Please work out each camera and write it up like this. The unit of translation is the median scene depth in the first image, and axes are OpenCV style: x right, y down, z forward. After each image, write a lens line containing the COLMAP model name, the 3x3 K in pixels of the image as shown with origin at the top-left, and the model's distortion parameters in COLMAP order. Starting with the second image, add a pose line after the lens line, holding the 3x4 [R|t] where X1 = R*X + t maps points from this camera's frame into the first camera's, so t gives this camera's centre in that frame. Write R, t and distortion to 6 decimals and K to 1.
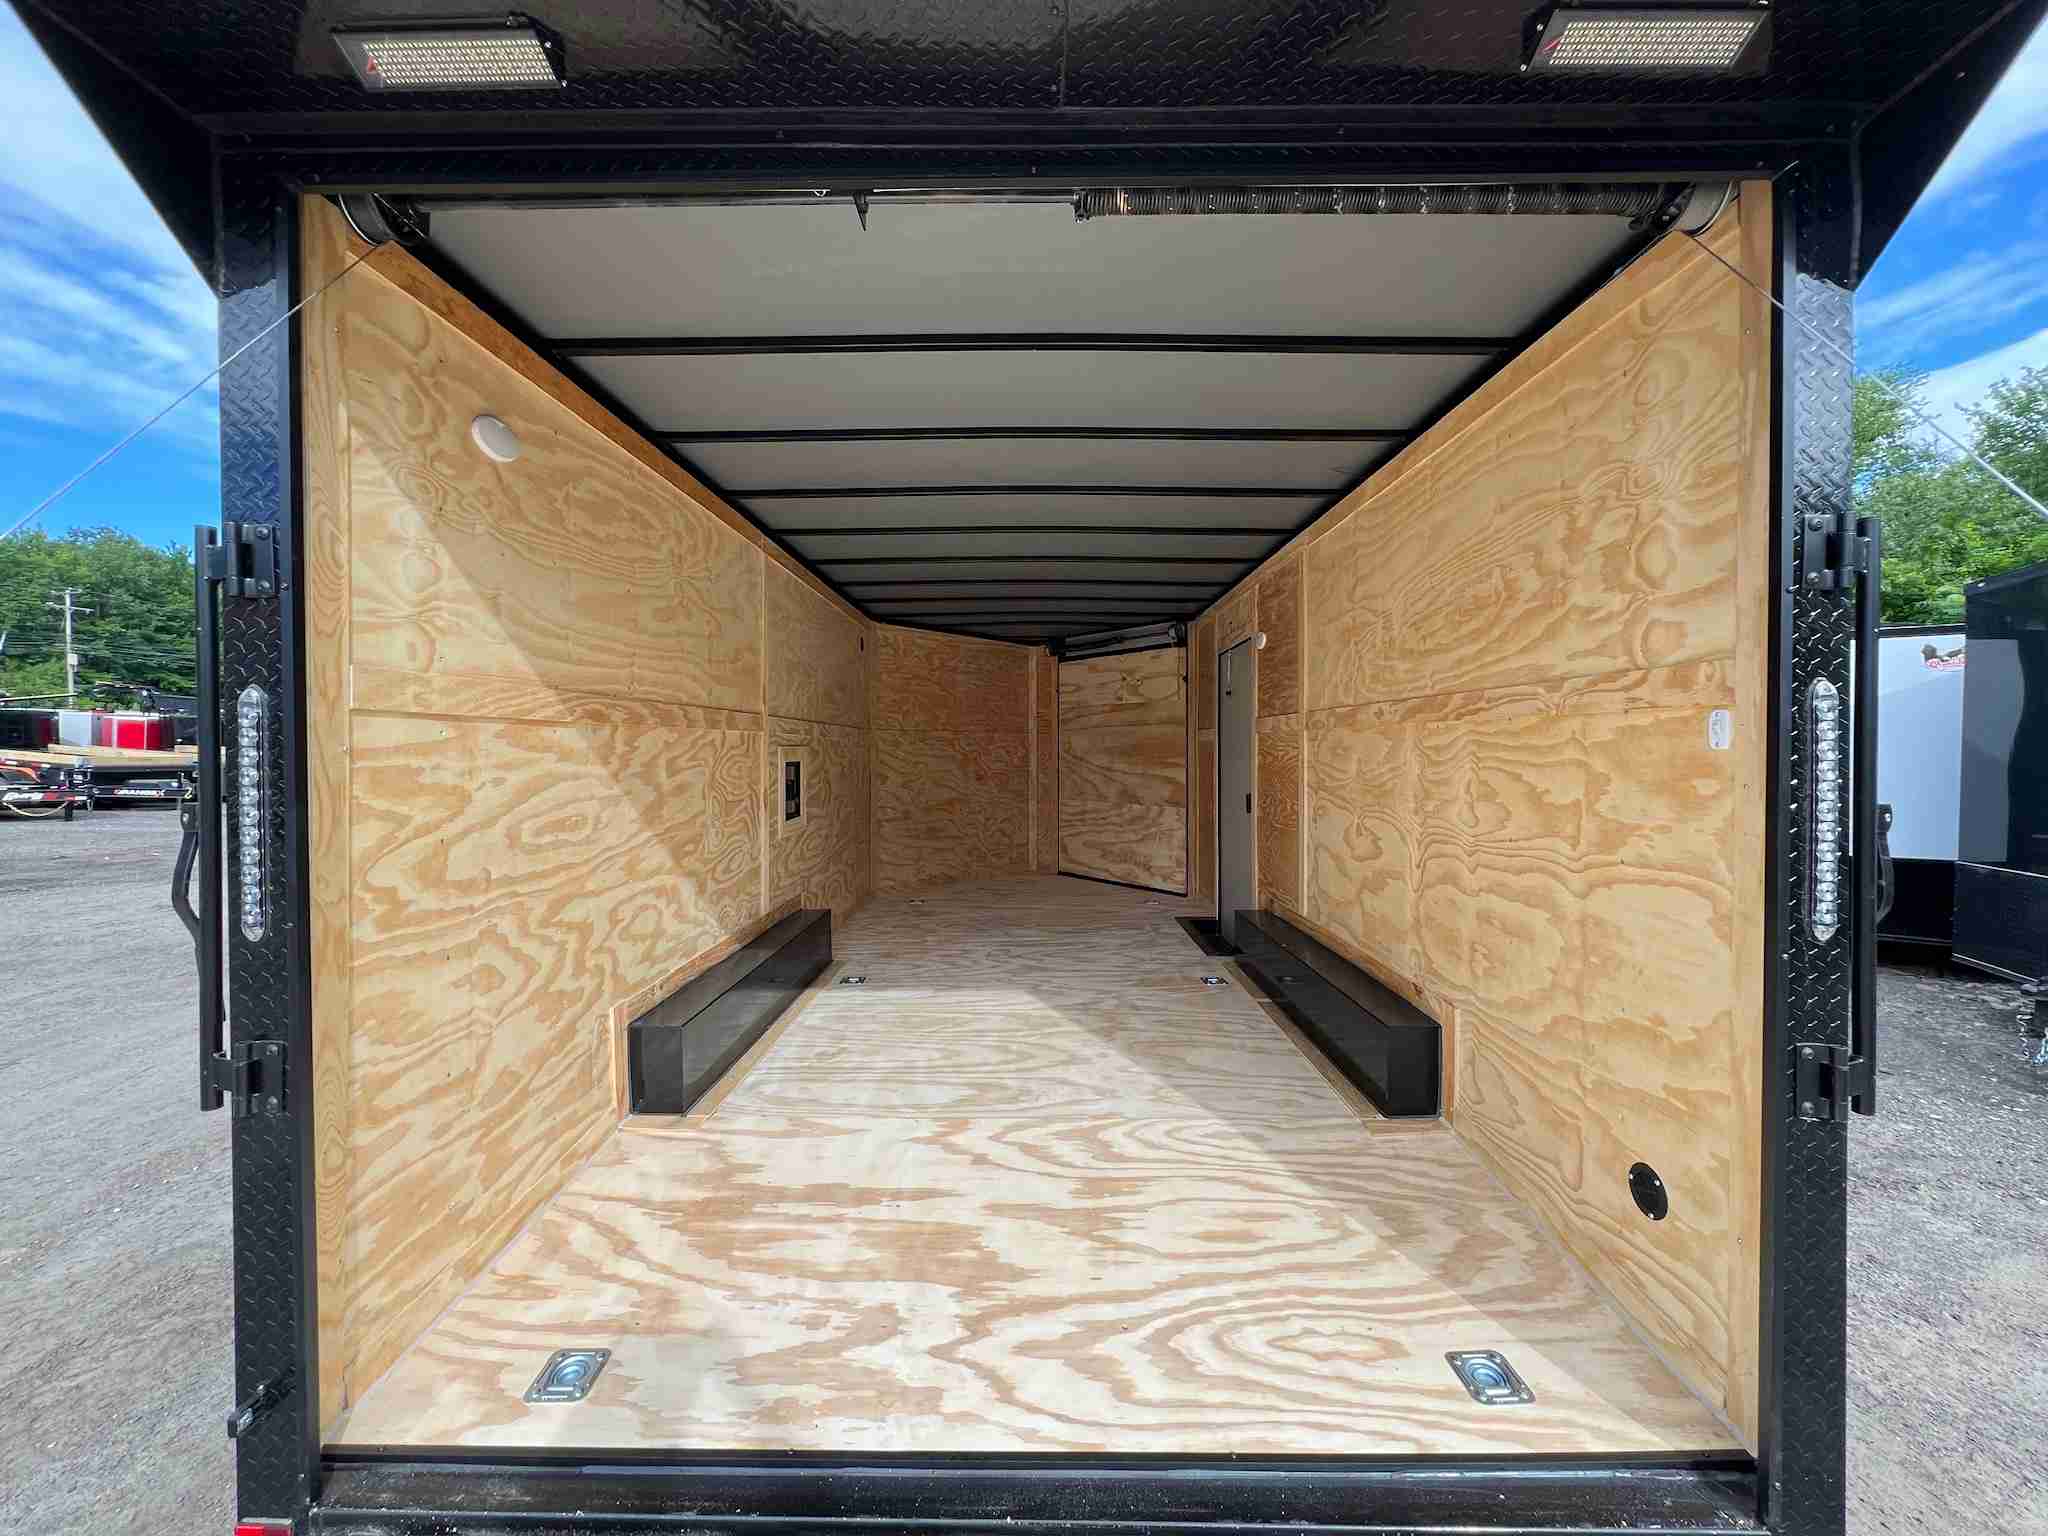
lens RADIAL K [[822.7, 0, 1023.9], [0, 822.7, 766.7], [0, 0, 1]] dist [-0.001539, -0.000296]
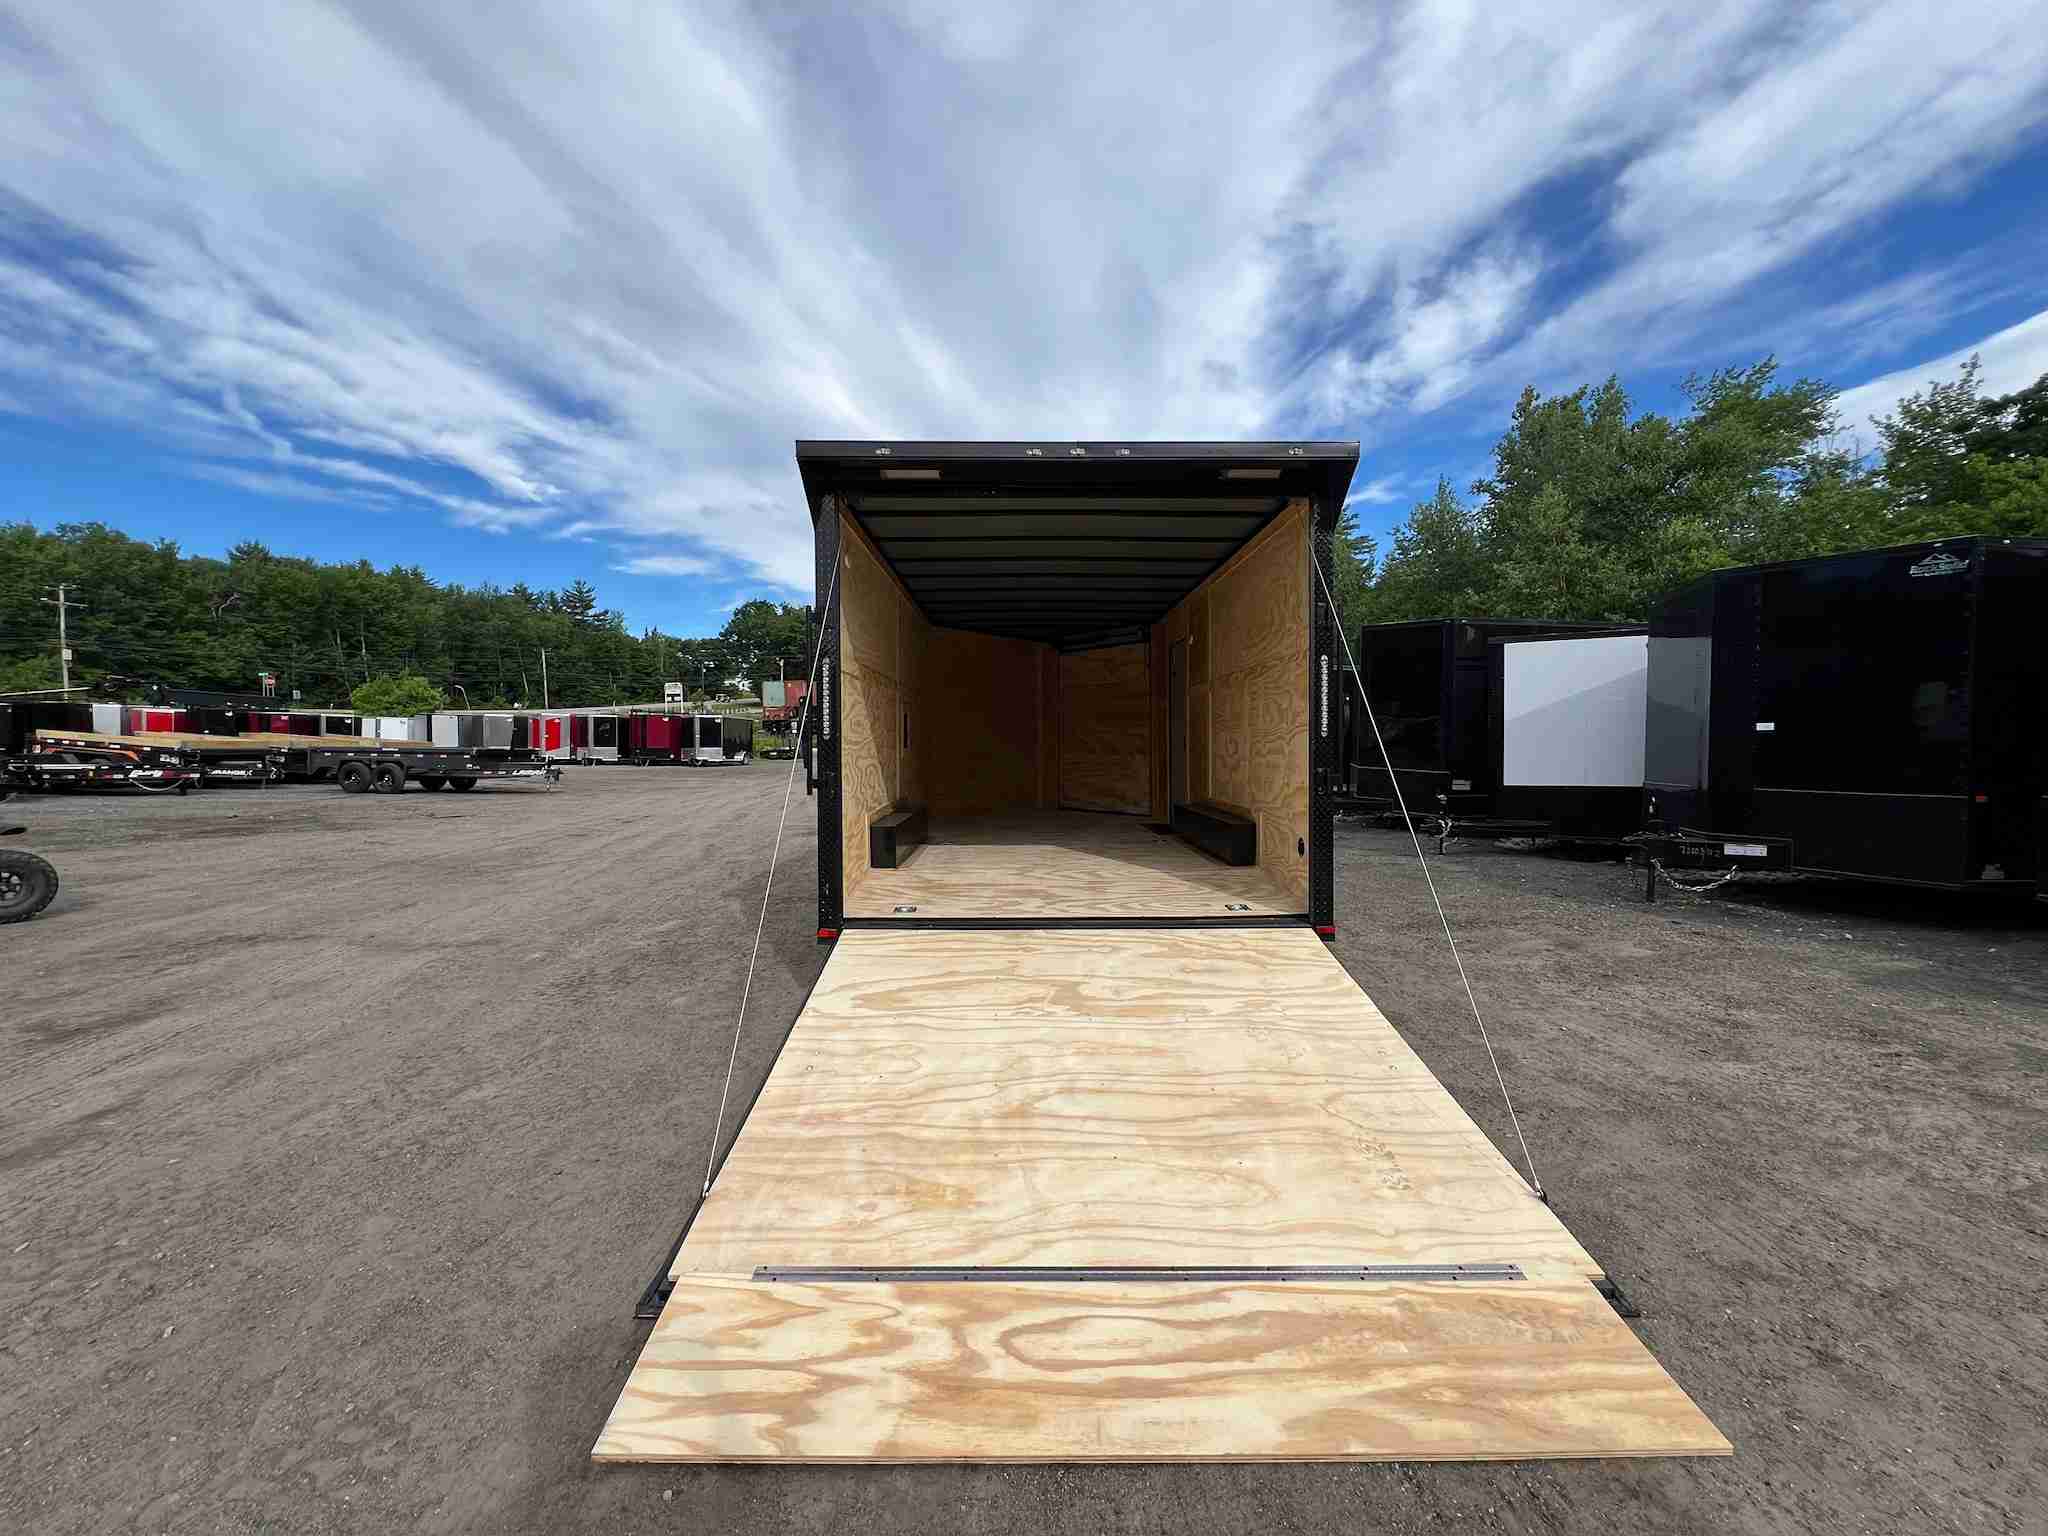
lens RADIAL K [[822.7, 0, 1022.9], [0, 822.7, 761.4], [0, 0, 1]] dist [-0.001539, -0.000296]
pose [[0.999845, -0.003771, 0.017187, -0.147530], [0.003767, 0.999993, 0.000249, 0.176737], [-0.017187, -0.000185, 0.999852, -1.271353]]
